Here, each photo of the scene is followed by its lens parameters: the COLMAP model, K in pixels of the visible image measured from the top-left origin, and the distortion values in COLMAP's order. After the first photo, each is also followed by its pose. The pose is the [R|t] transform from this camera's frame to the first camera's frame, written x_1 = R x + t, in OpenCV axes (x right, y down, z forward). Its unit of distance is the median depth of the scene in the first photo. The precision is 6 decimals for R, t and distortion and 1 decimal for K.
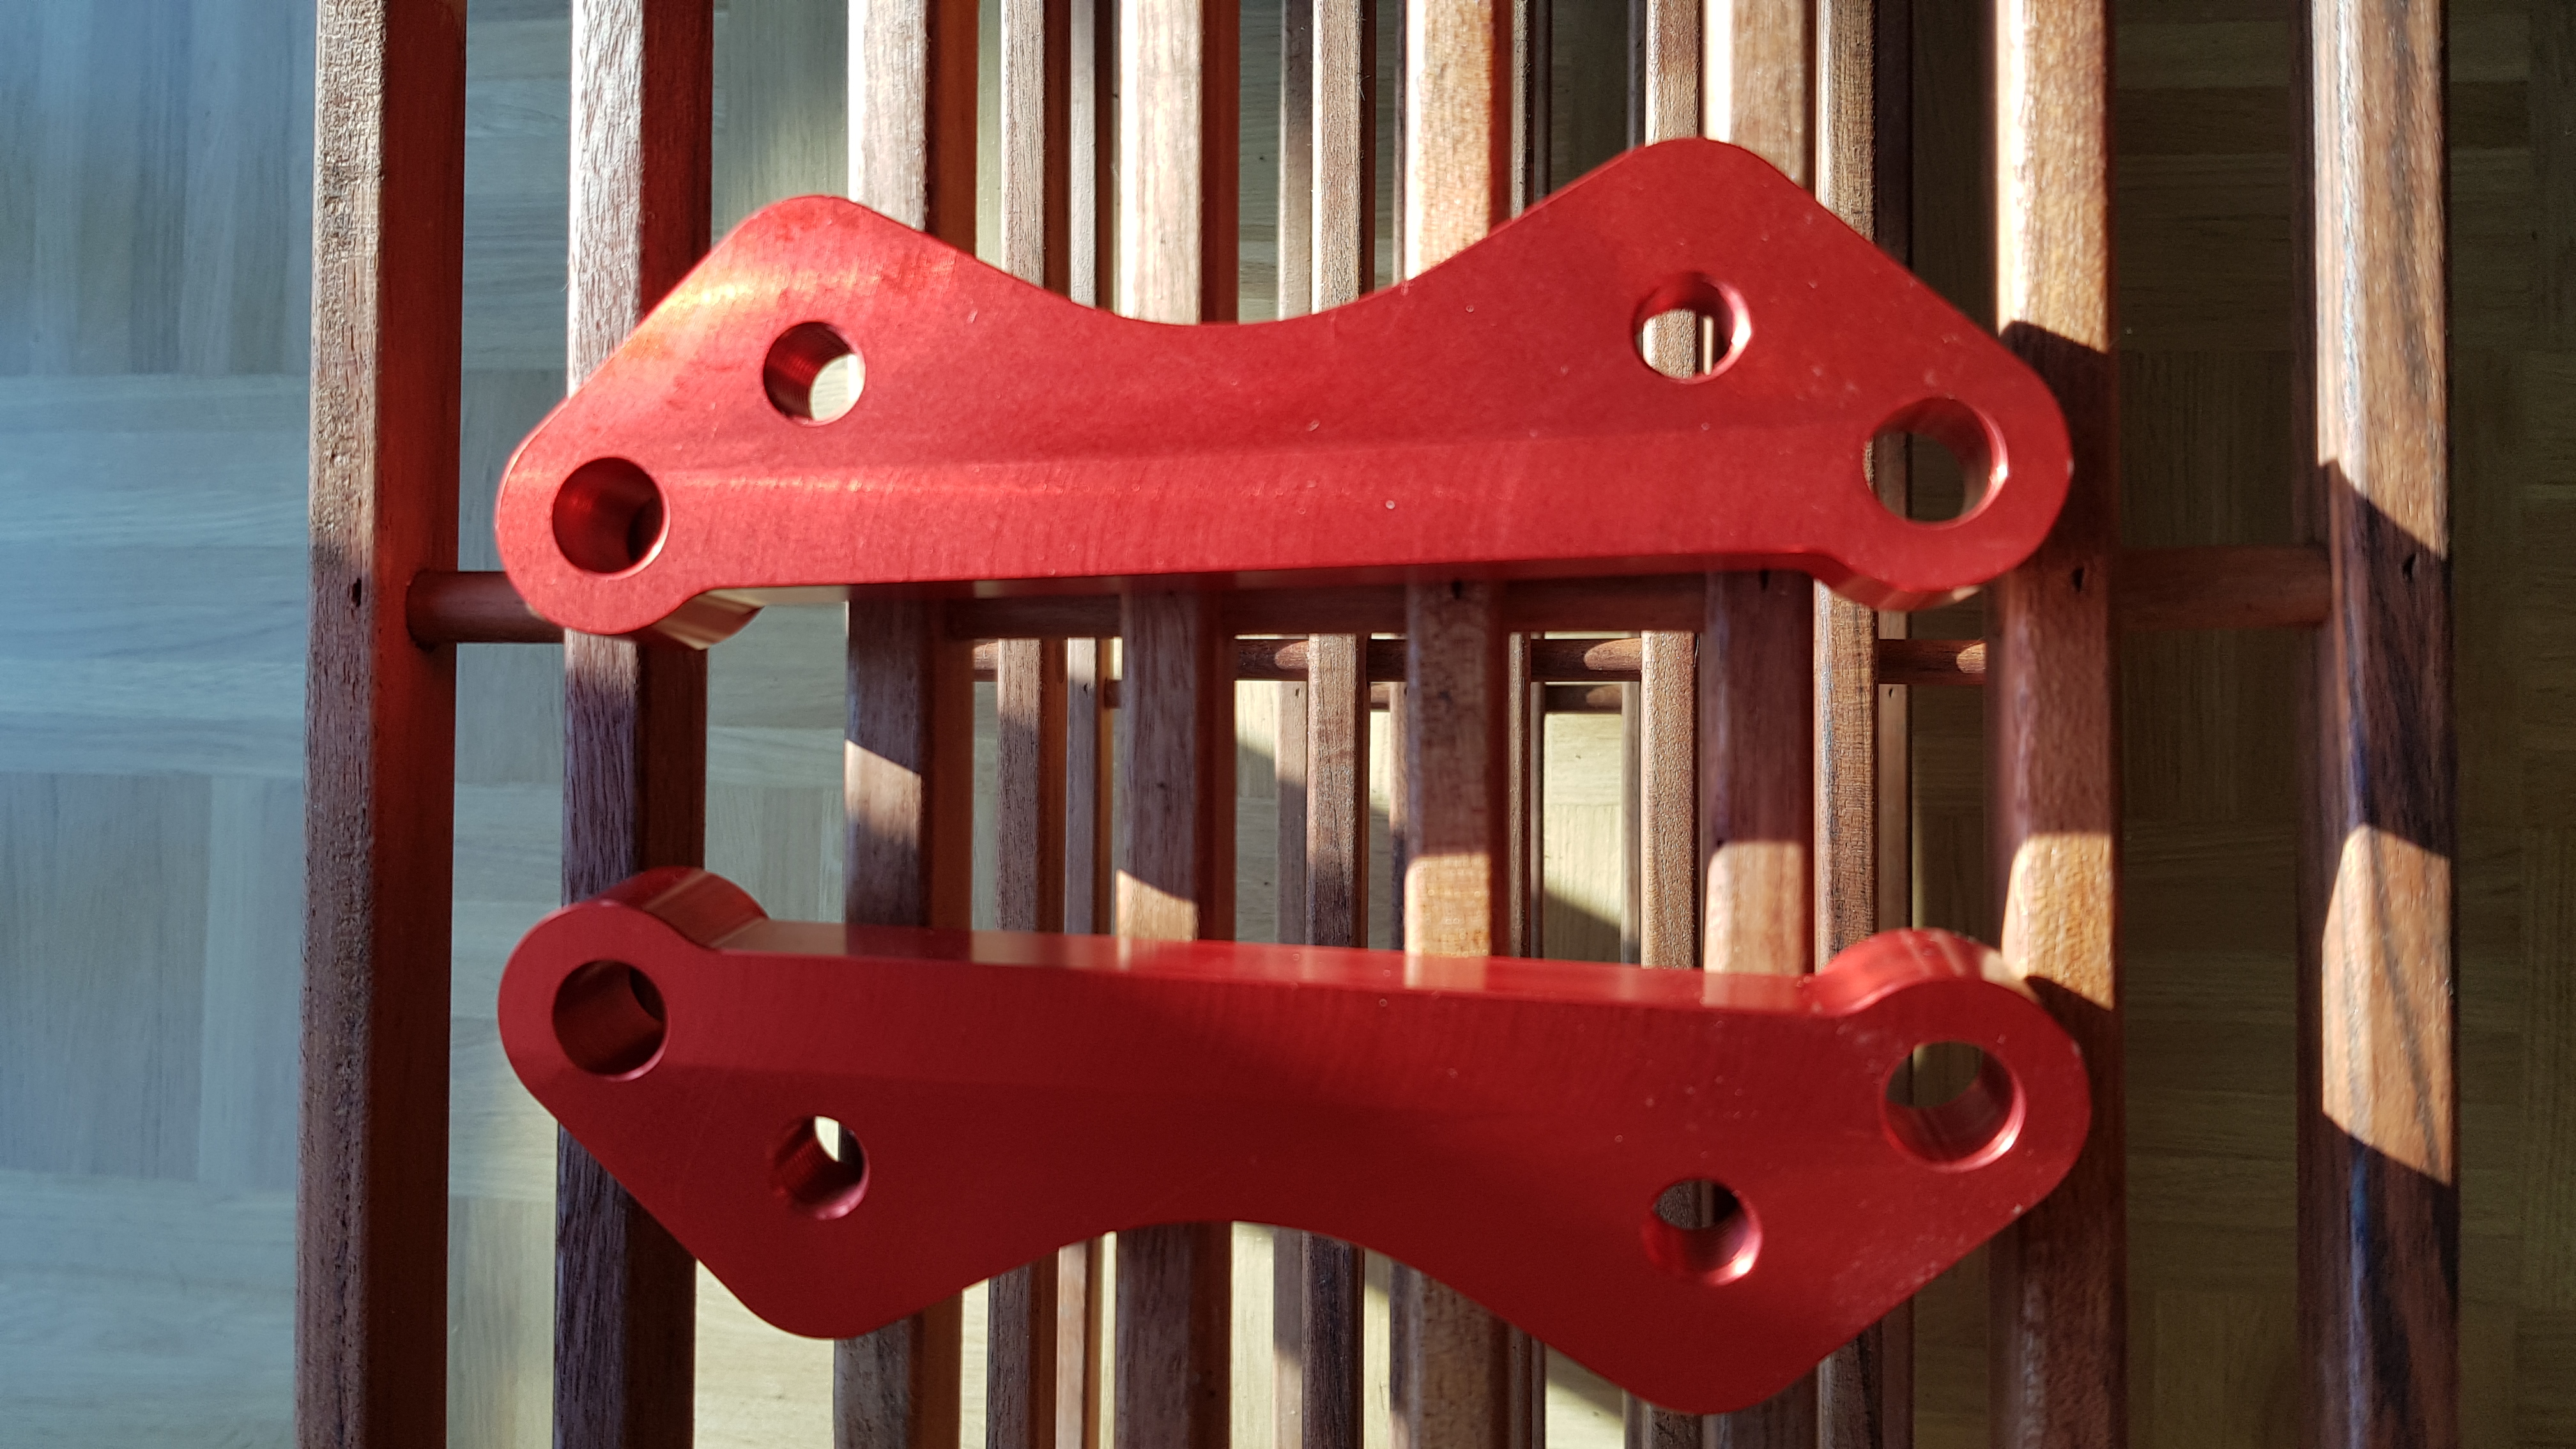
lens RADIAL K [[1999.8, 0, 1287.8], [0, 1999.8, 701.8], [0, 0, 1]] dist [0.042821, -0.096961]
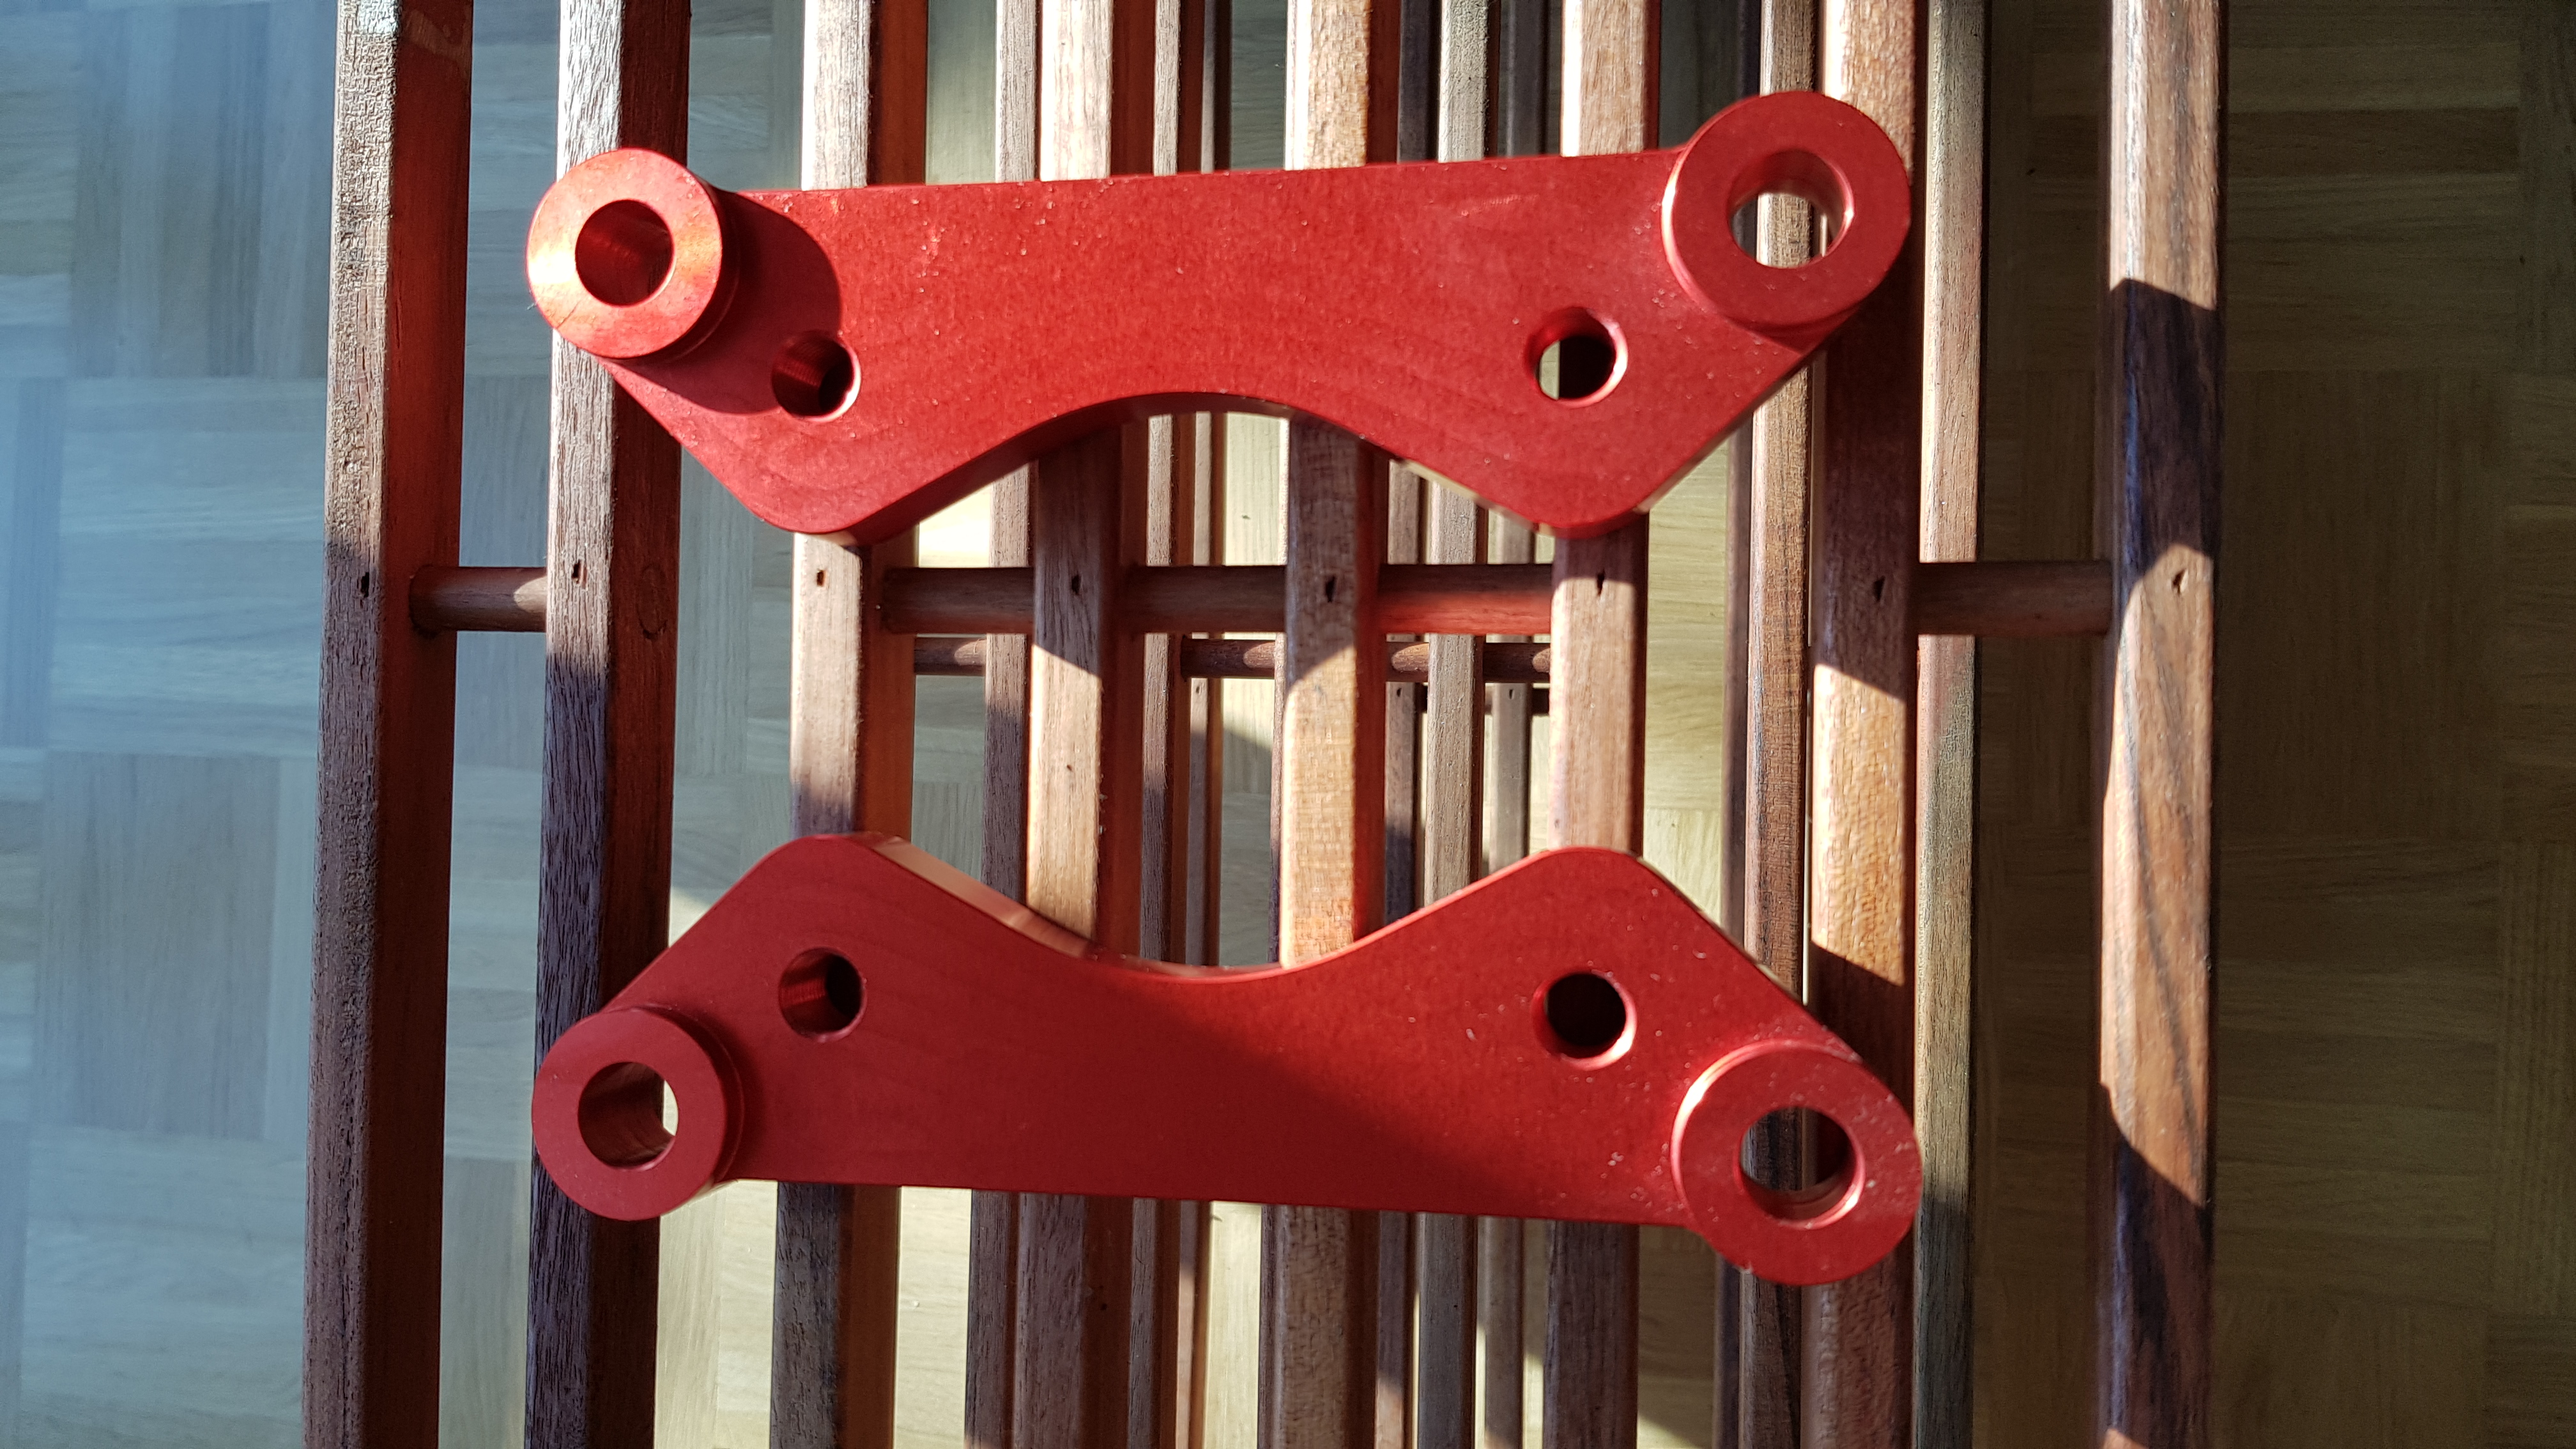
lens RADIAL K [[1996.3, 0, 1288.0], [0, 1996.3, 724.5], [0, 0, 1]] dist [0.063703, -0.138984]
pose [[0.999221, 0.014001, -0.036892, 0.097355], [-0.013682, 0.999867, 0.008887, 0.007026], [0.037012, -0.008375, 0.999280, -0.110080]]
